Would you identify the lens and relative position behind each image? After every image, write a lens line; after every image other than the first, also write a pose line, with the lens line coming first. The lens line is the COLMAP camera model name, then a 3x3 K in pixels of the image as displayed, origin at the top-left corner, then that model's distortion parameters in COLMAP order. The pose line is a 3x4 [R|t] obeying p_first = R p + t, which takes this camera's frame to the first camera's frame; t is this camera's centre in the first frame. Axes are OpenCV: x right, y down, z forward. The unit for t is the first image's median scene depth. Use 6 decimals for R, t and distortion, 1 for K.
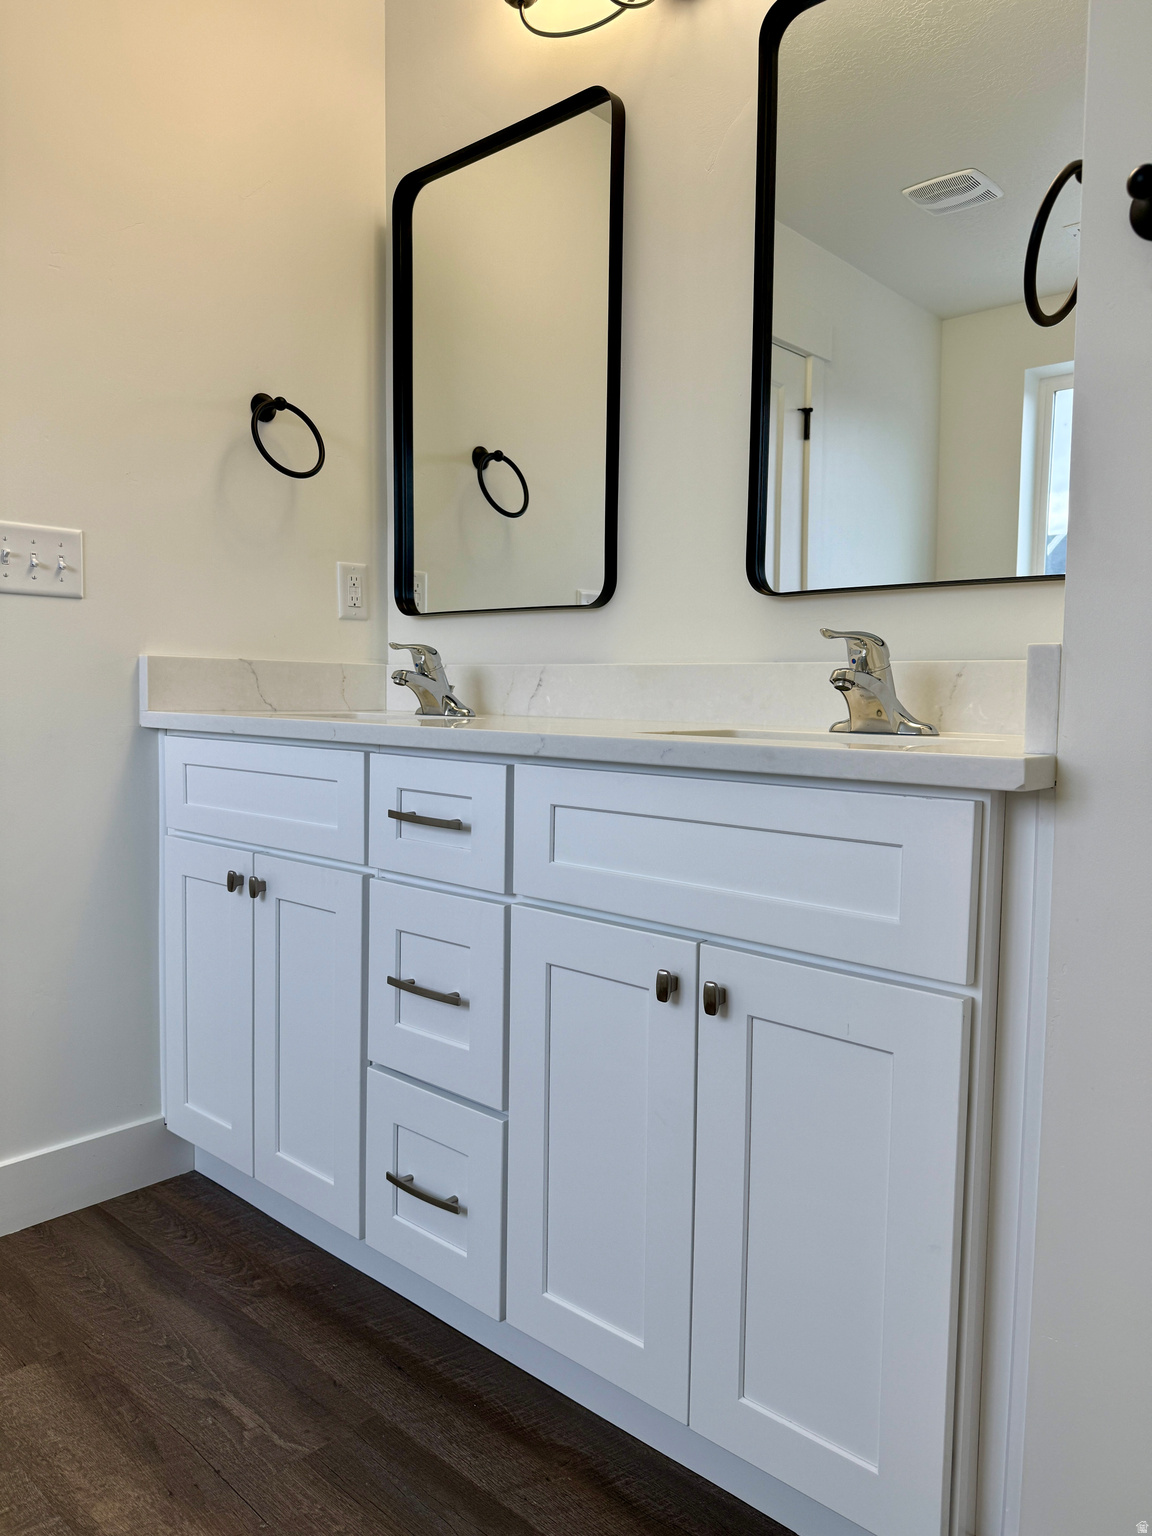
lens RADIAL K [[1082.2, 0, 576.0], [0, 1082.2, 768.0], [0, 0, 1]] dist [0.049661, -0.059964]
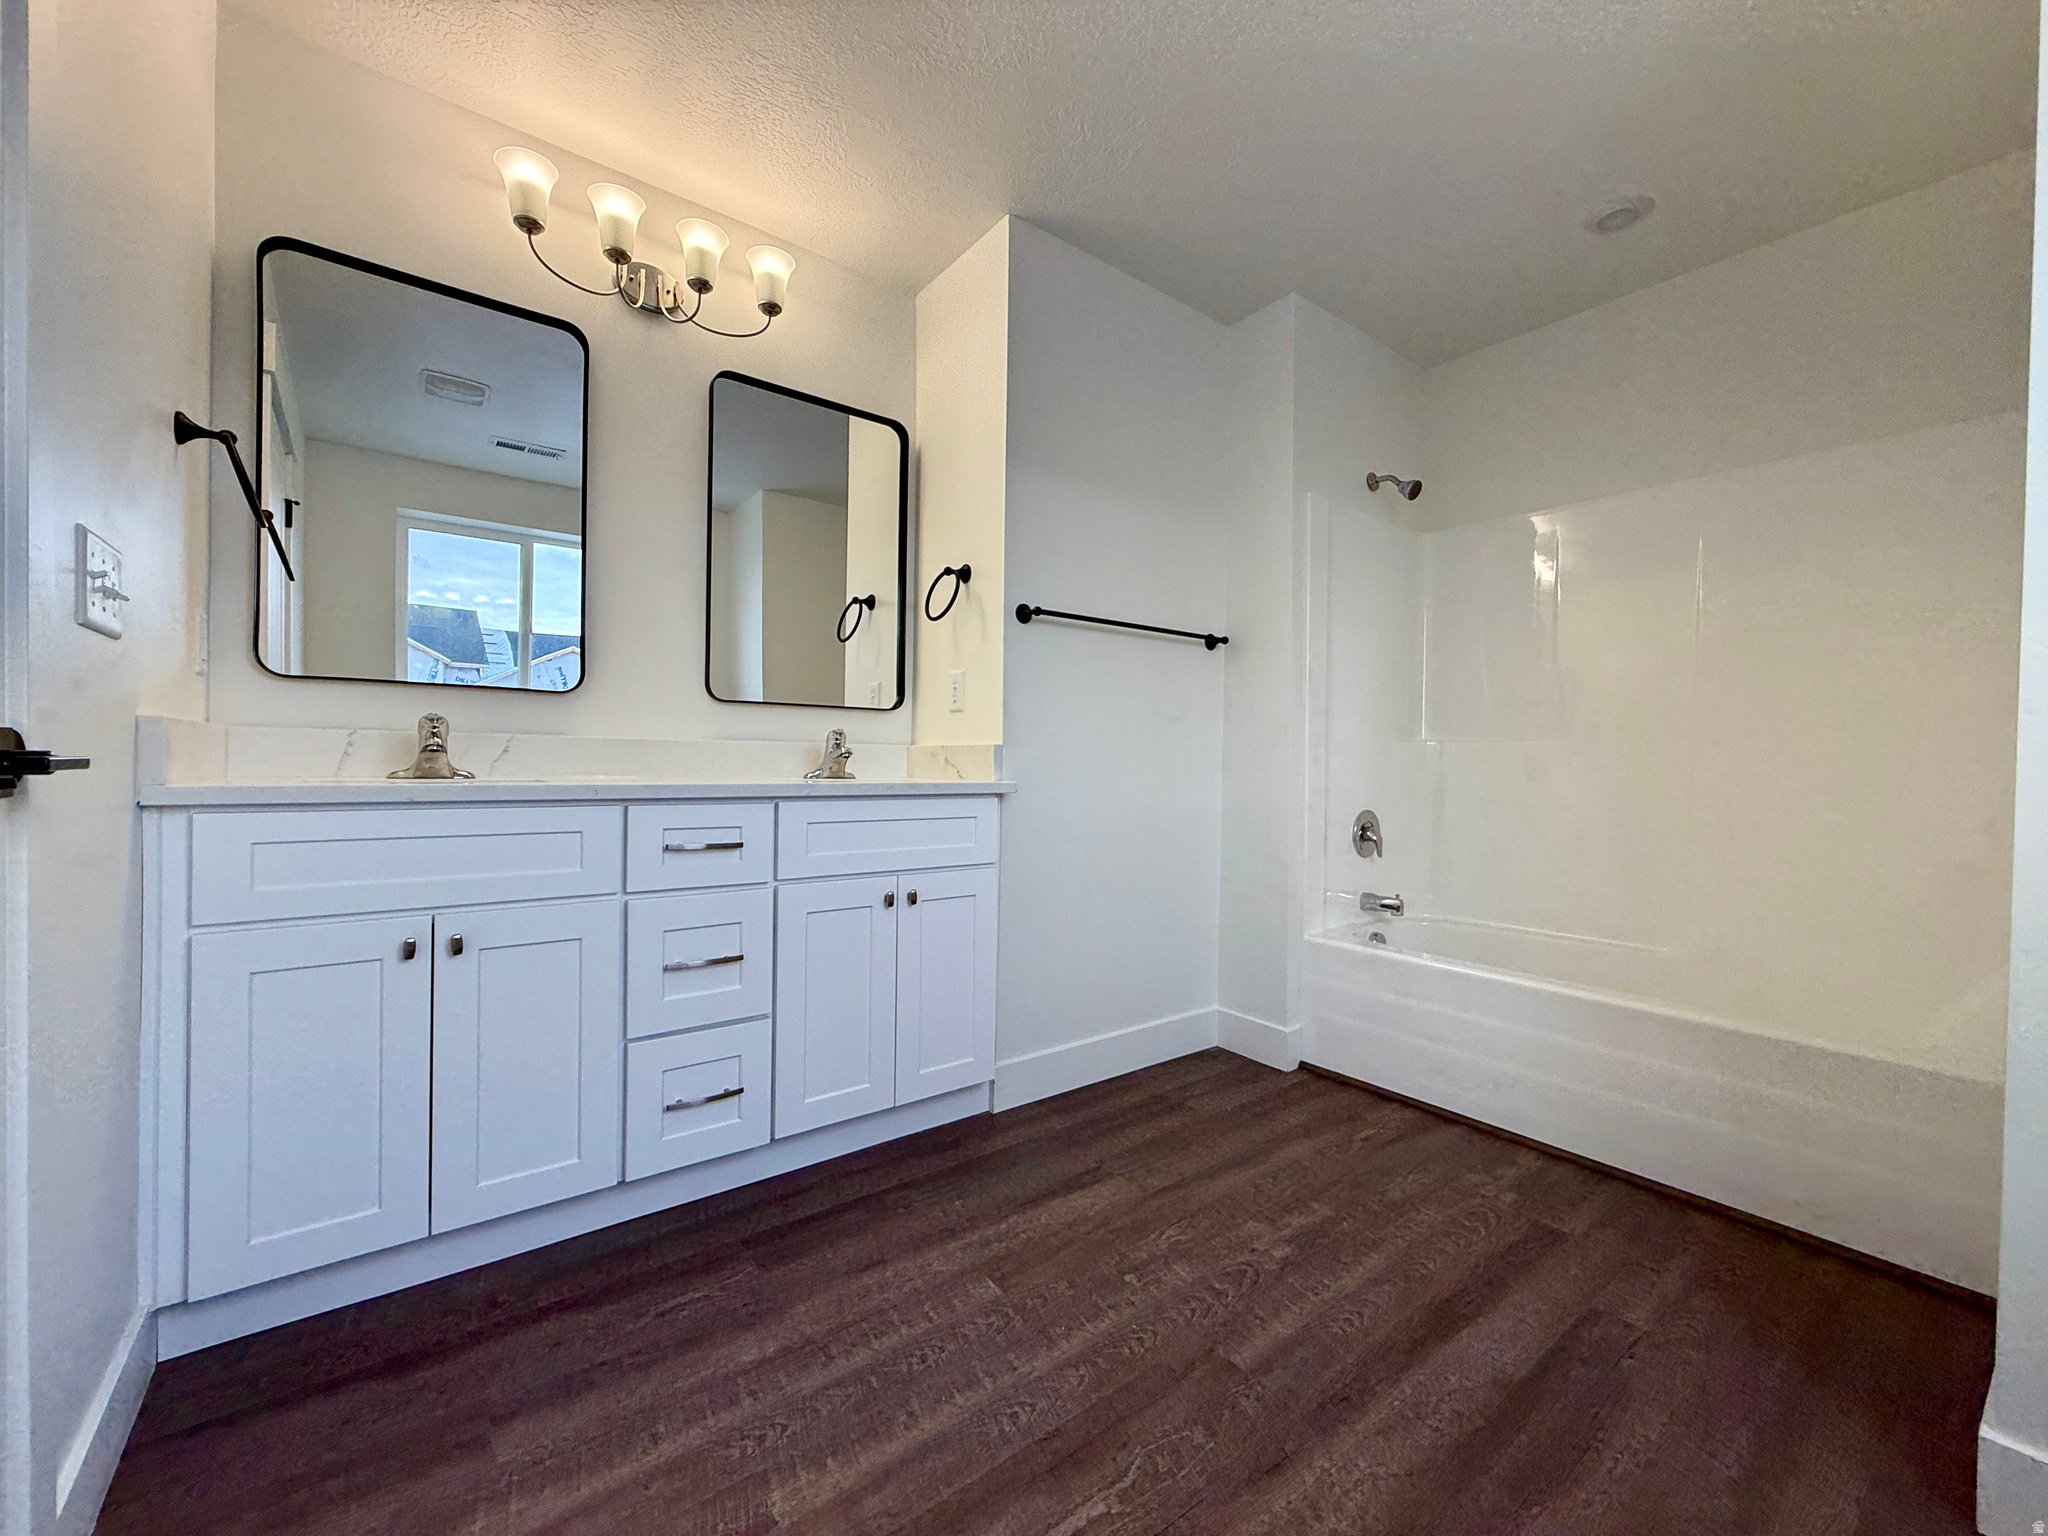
lens RADIAL K [[815.5, 0, 1032.1], [0, 815.5, 768.4], [0, 0, 1]] dist [0.002277, 0.000288]
pose [[0.164799, -0.020380, 0.986117, -1.056281], [0.056993, 0.998313, 0.011108, -0.040948], [-0.984679, 0.054371, 0.165683, 0.331616]]
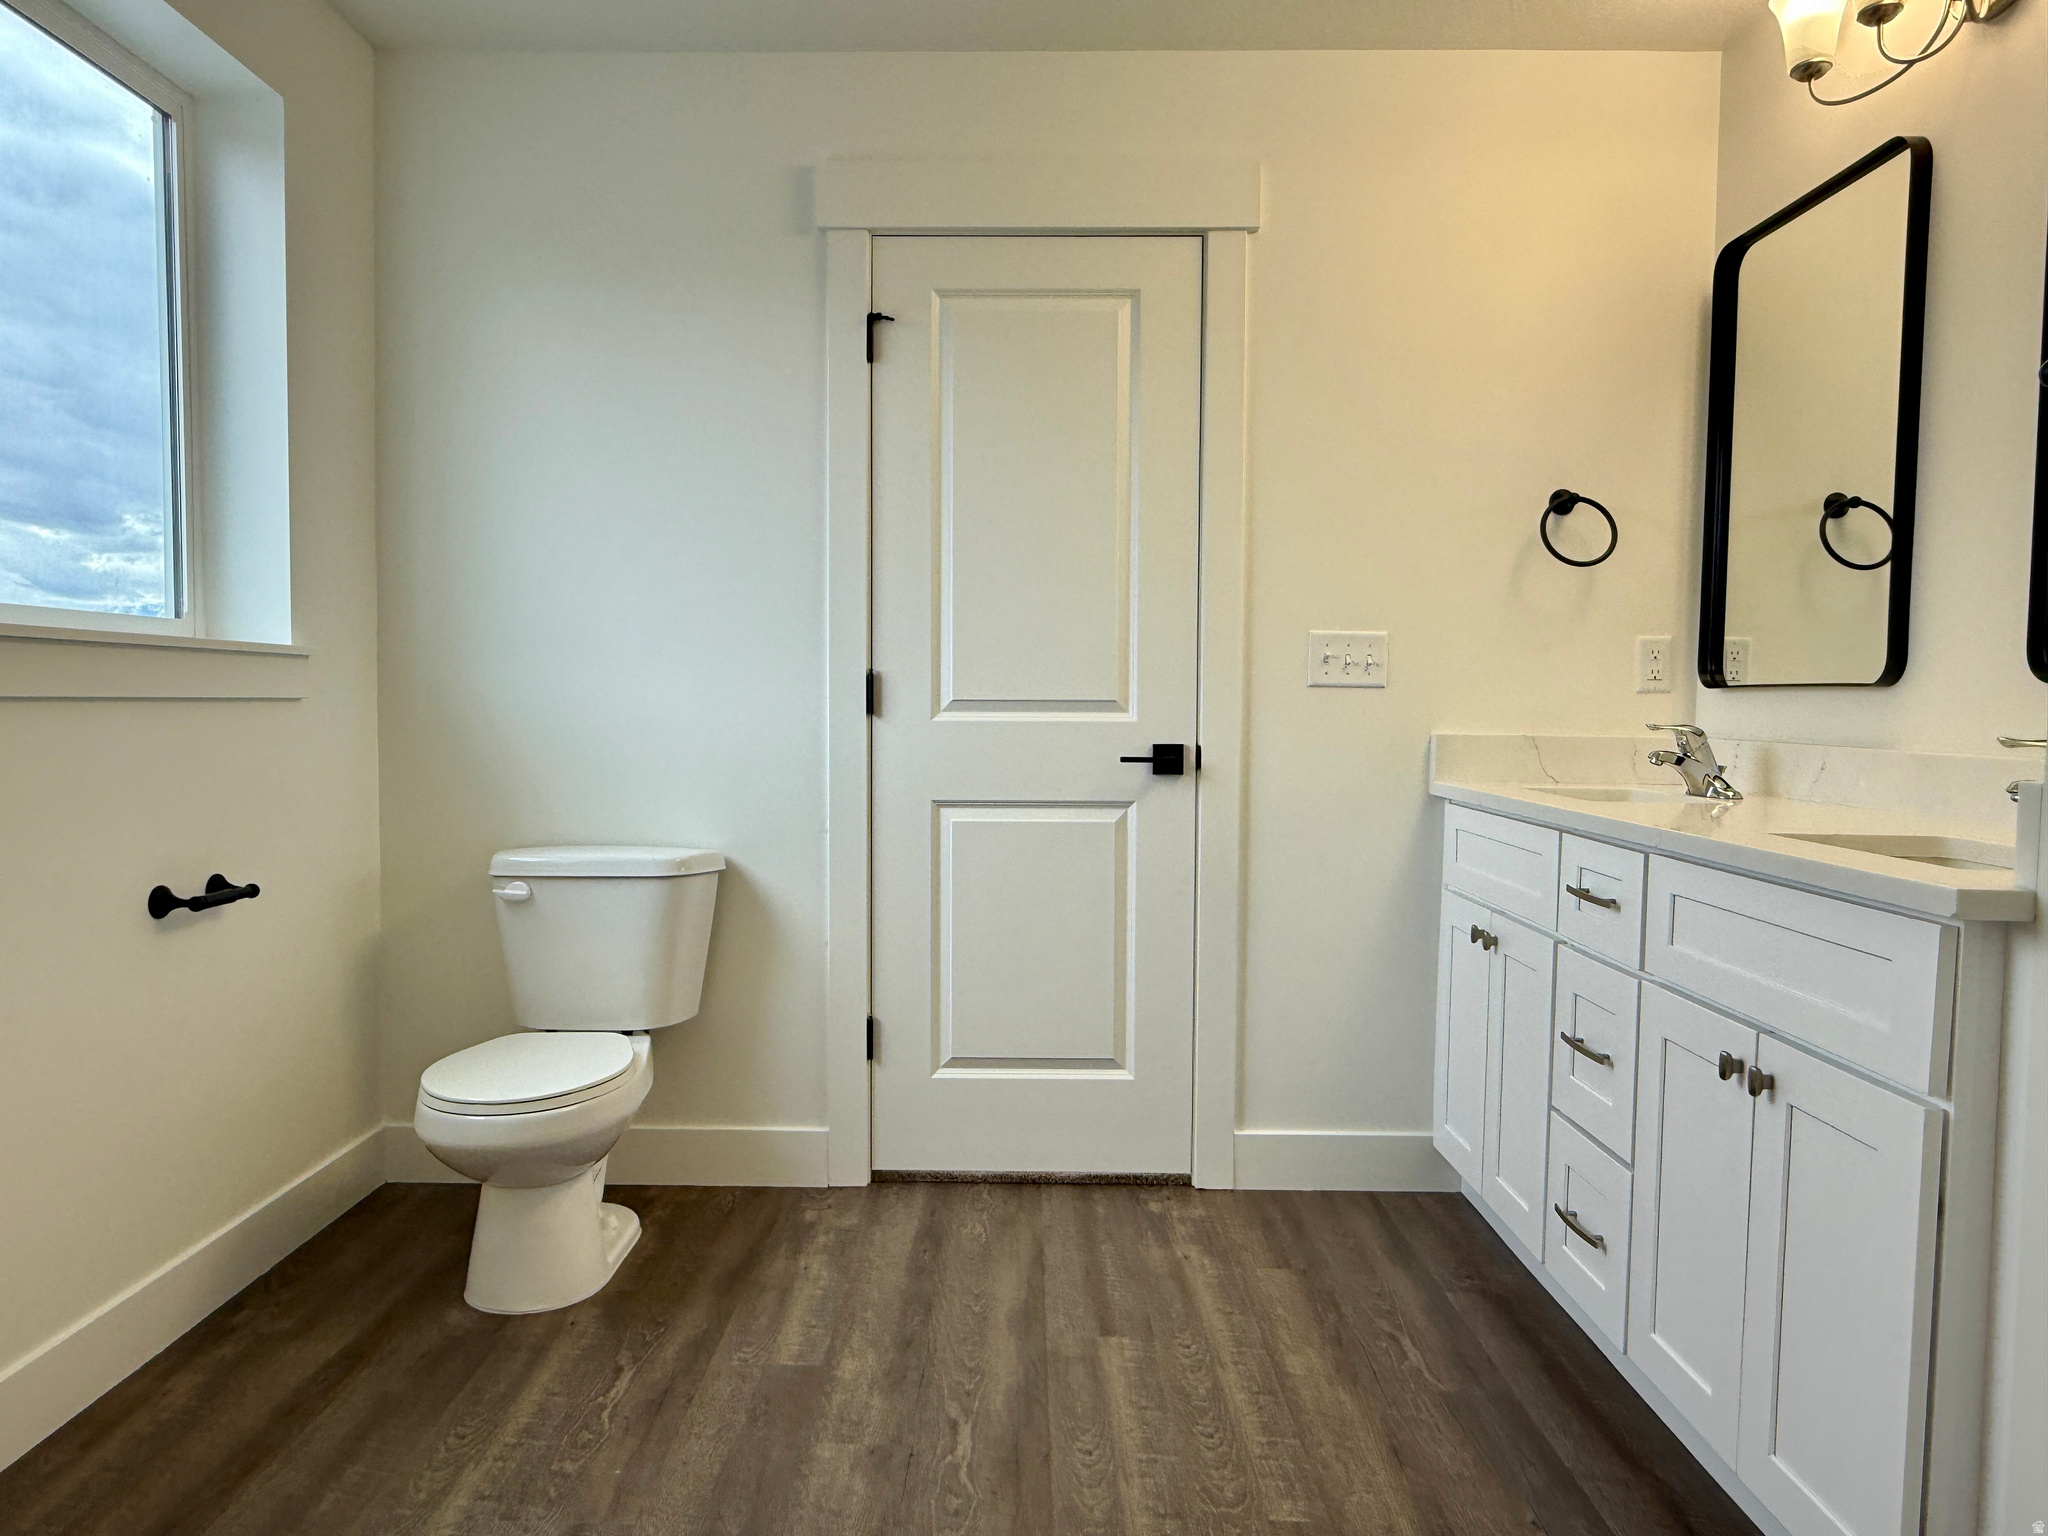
lens RADIAL K [[1315.2, 0, 1012.9], [0, 1315.2, 778.7], [0, 0, 1]] dist [0.068495, -0.000050]
pose [[0.670062, 0.035998, -0.741432, 0.443927], [-0.053405, 0.998573, 0.000218, -0.039581], [0.740382, 0.039450, 0.671028, -0.352721]]
